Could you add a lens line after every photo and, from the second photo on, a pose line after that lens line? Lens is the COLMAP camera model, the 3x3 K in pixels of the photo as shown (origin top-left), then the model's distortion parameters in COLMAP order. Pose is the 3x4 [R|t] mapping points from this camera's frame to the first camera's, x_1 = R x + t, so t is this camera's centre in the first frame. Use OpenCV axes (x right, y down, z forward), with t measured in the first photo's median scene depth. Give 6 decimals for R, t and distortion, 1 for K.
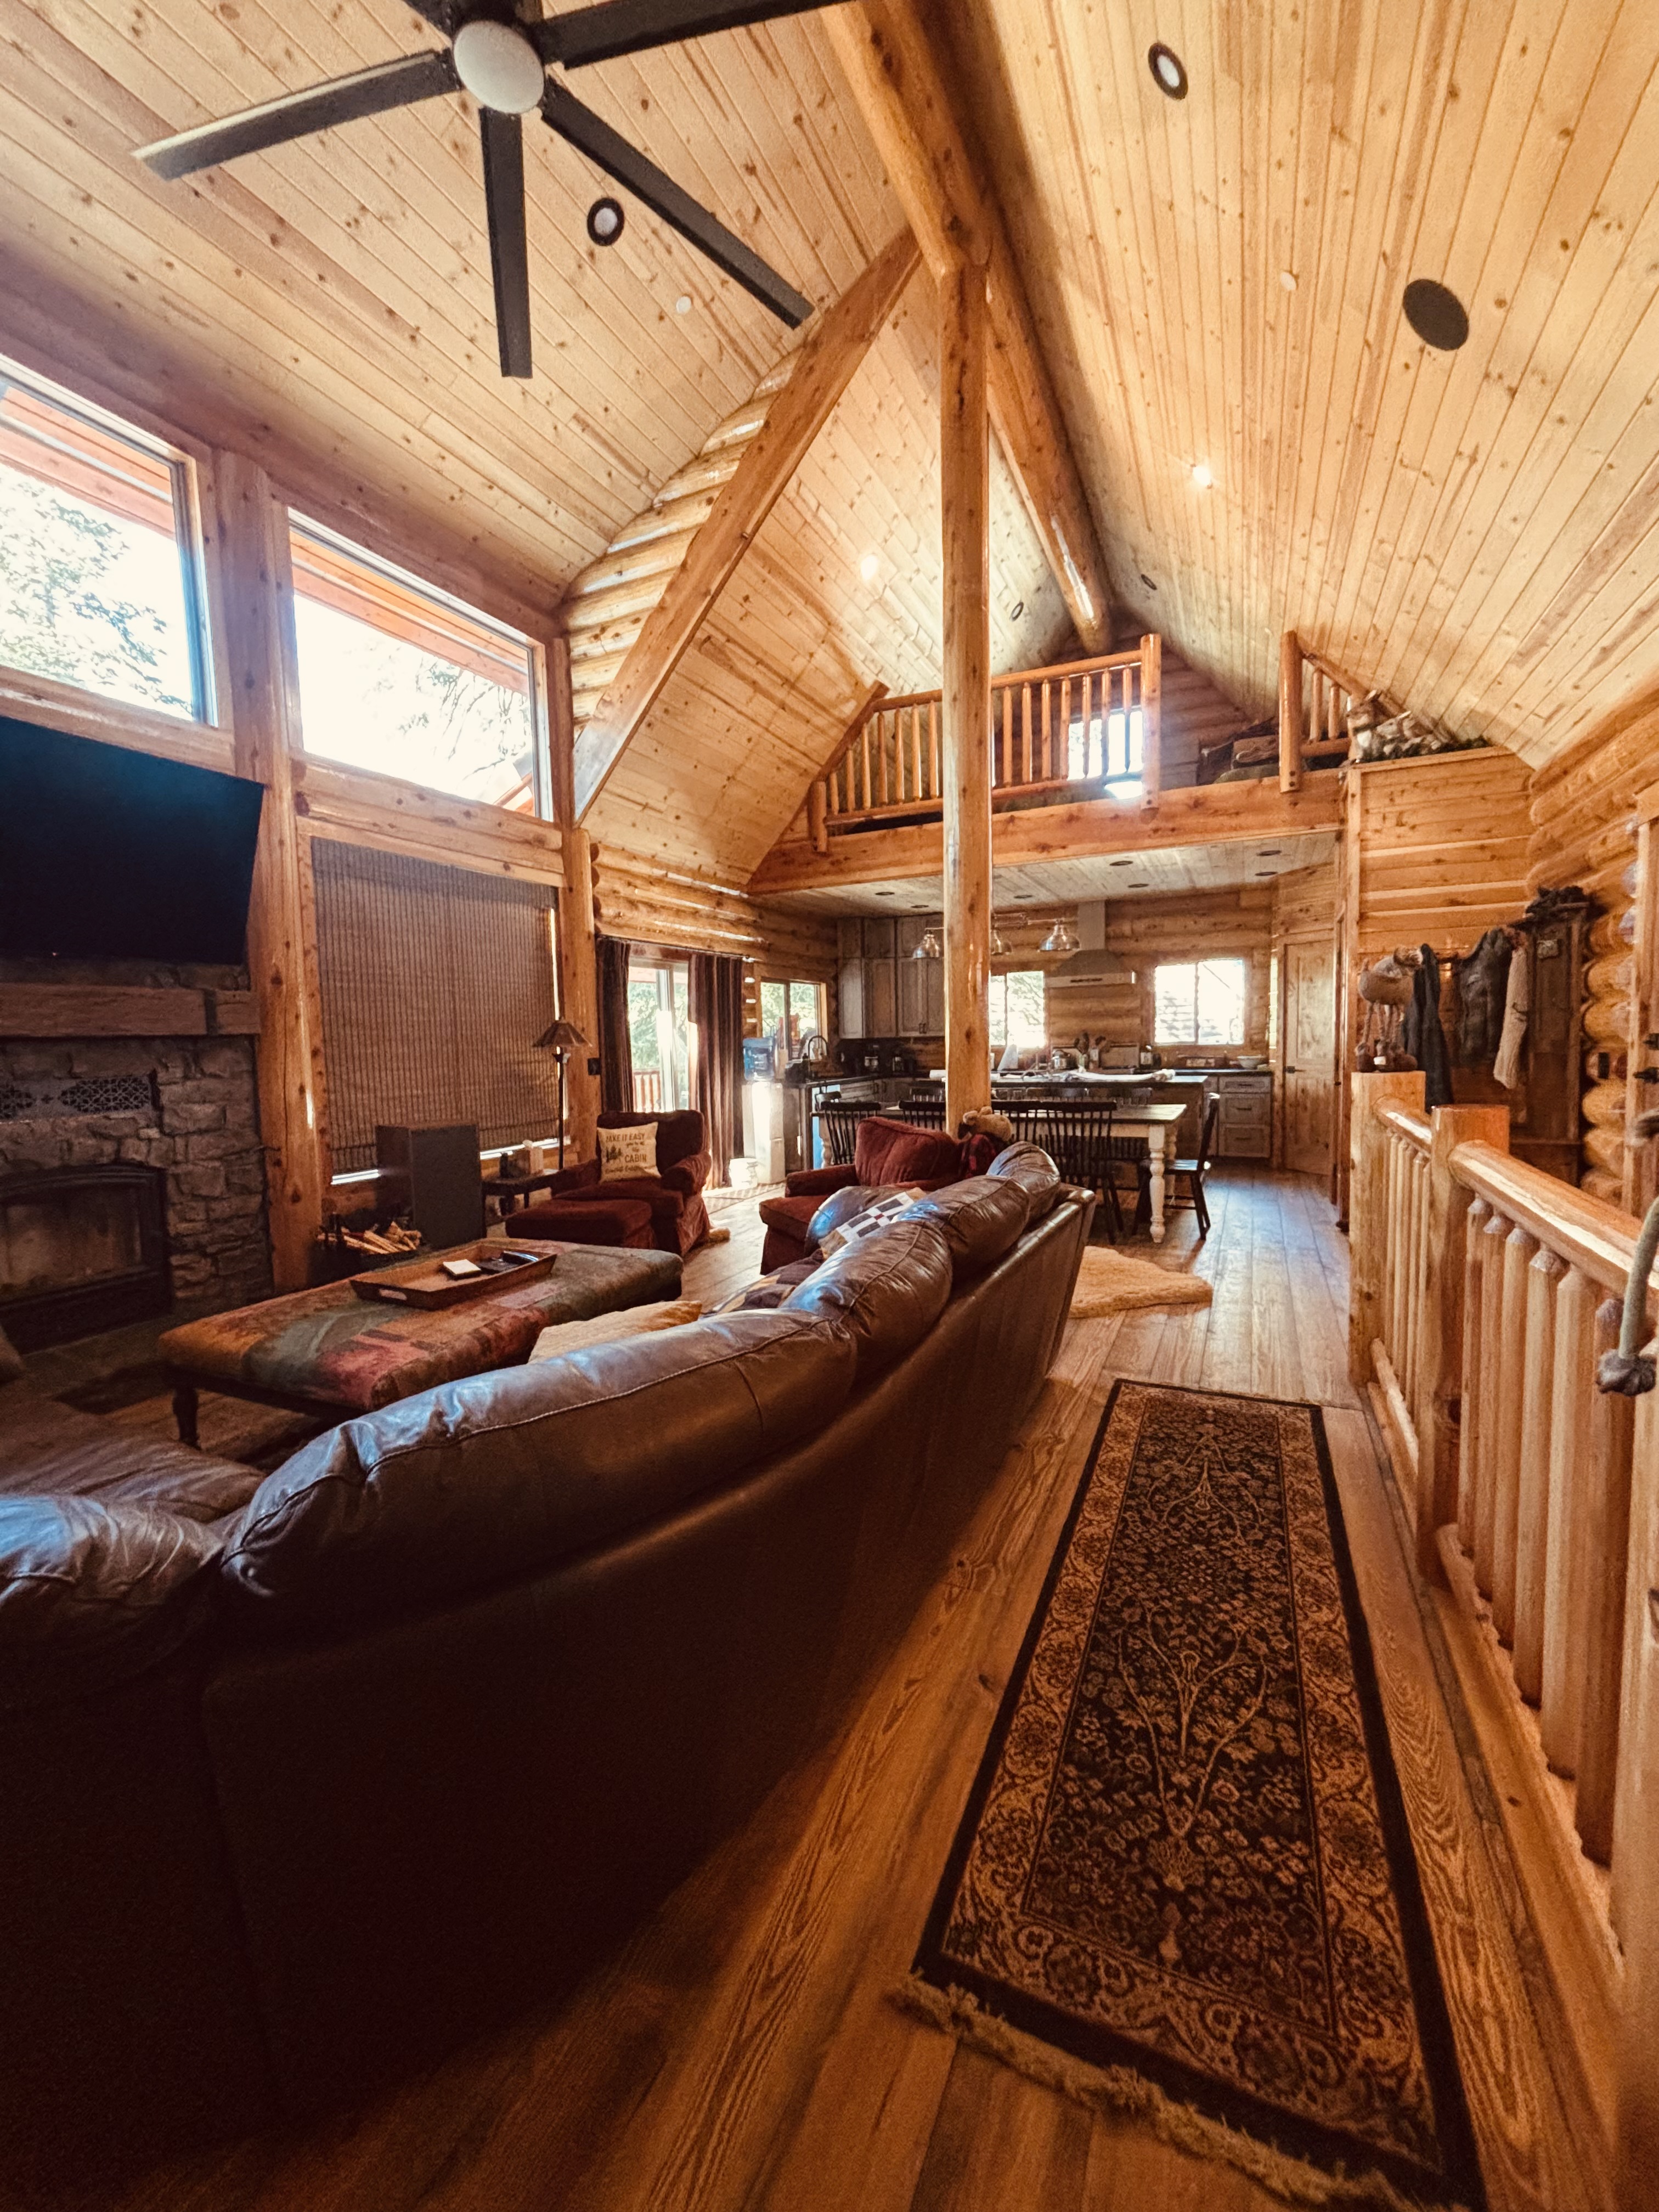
lens RADIAL K [[892.7, 0, 819.5], [0, 892.7, 1111.8], [0, 0, 1]] dist [0.000640, -0.000220]
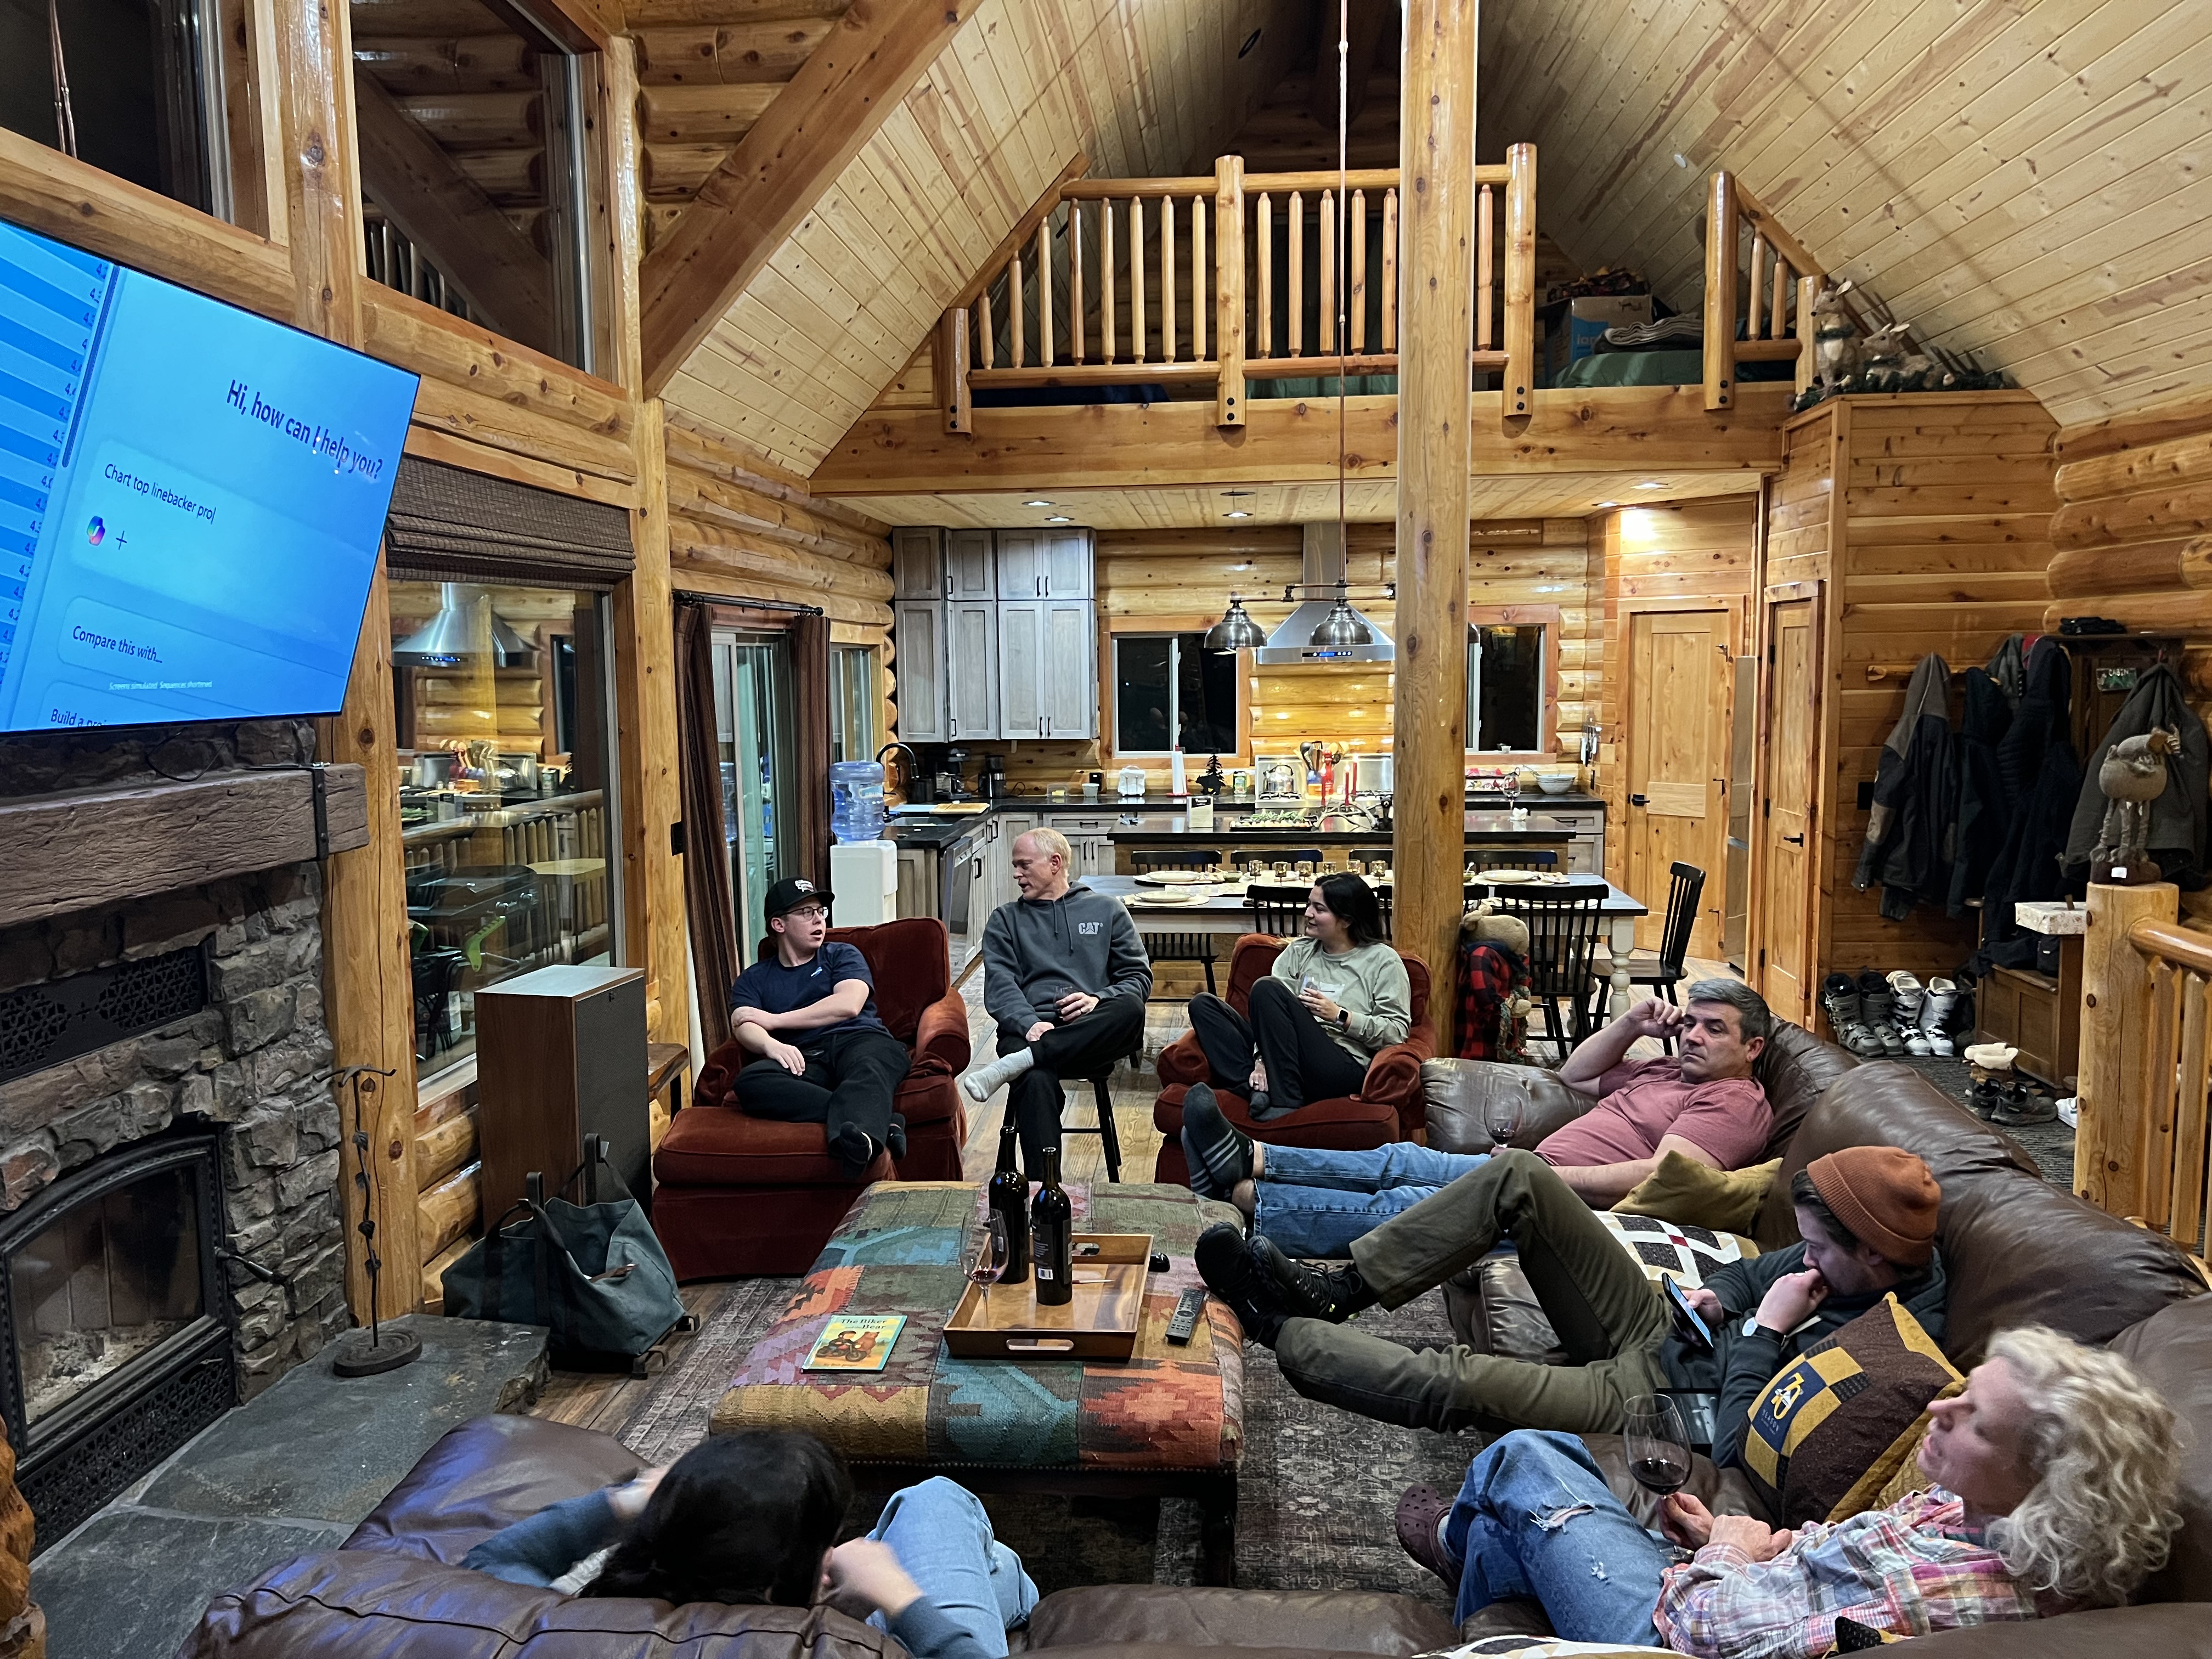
lens RADIAL K [[1694.9, 0, 1105.4], [0, 1694.9, 838.5], [0, 0, 1]] dist [0.058807, -0.026131]
pose [[0.934614, -0.026098, 0.354705, -0.437231], [0.020519, 0.999600, 0.019482, -0.076323], [-0.355071, -0.010930, 0.934775, -0.066374]]
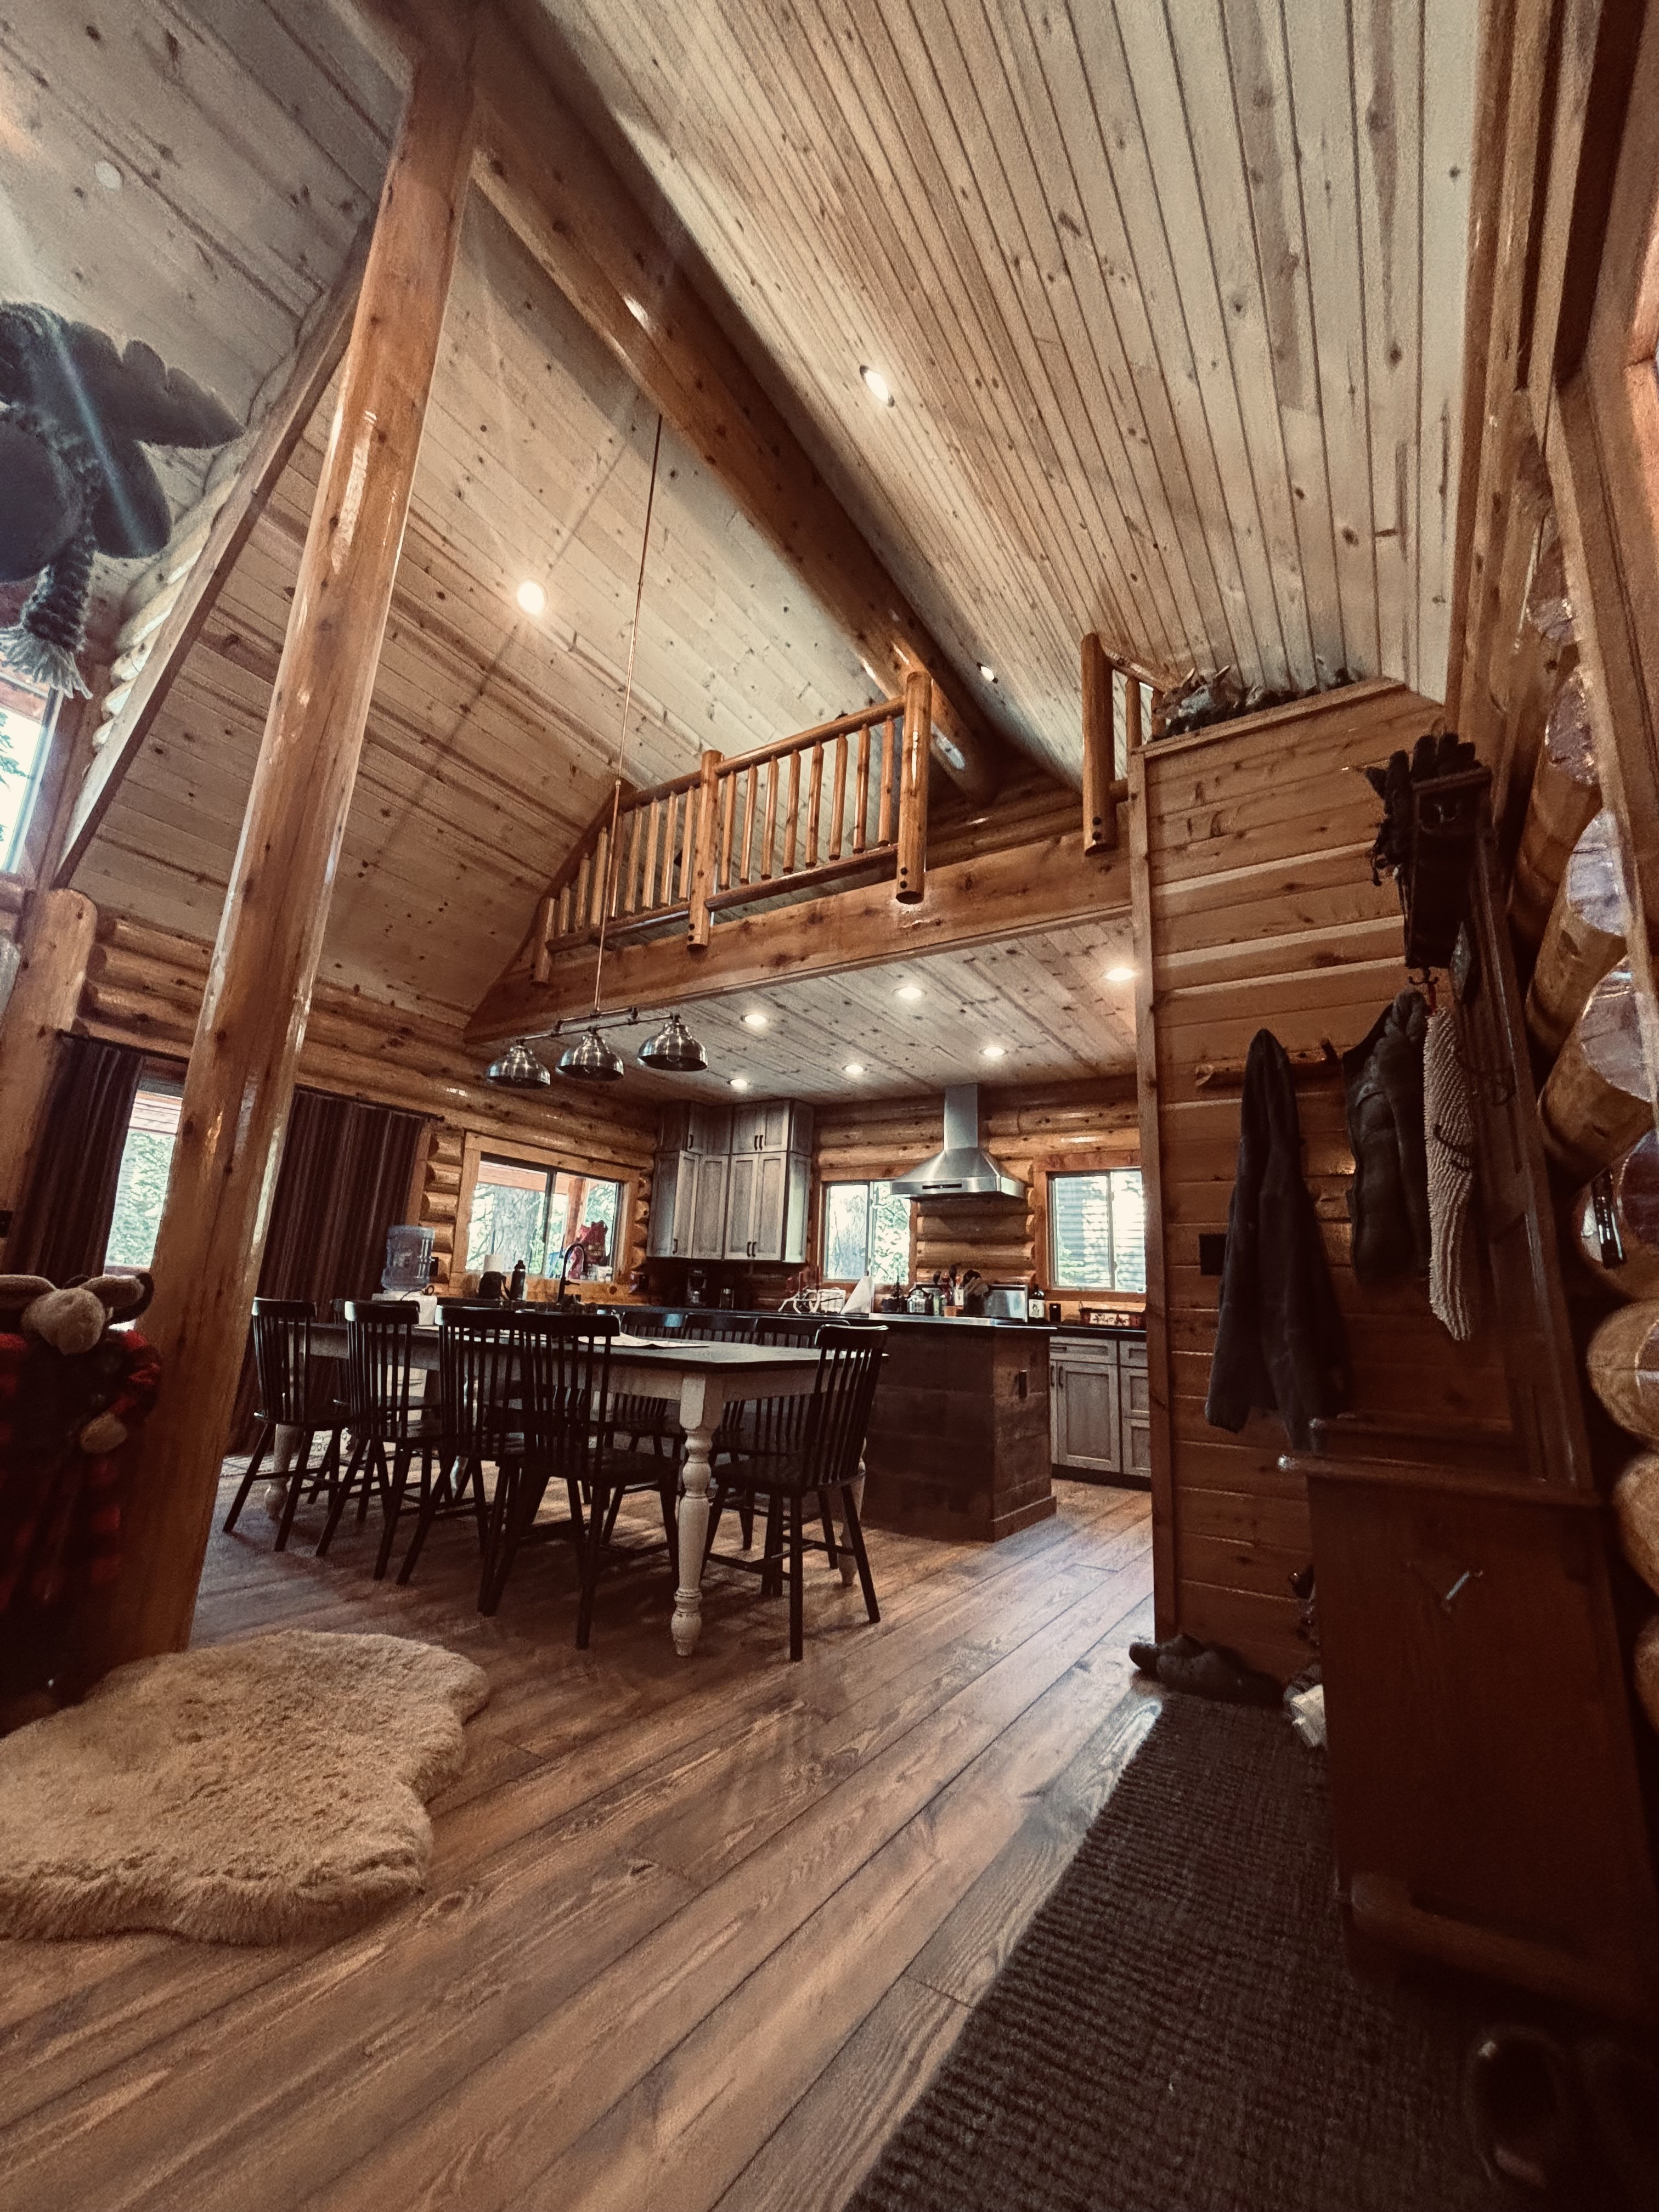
lens RADIAL K [[892.7, 0, 816.1], [0, 892.7, 1111.1], [0, 0, 1]] dist [0.000640, -0.000220]
pose [[0.989436, 0.042371, -0.138640, 0.489629], [-0.081631, 0.953149, -0.291279, 0.014327], [0.119803, 0.299519, 0.946539, 0.507544]]
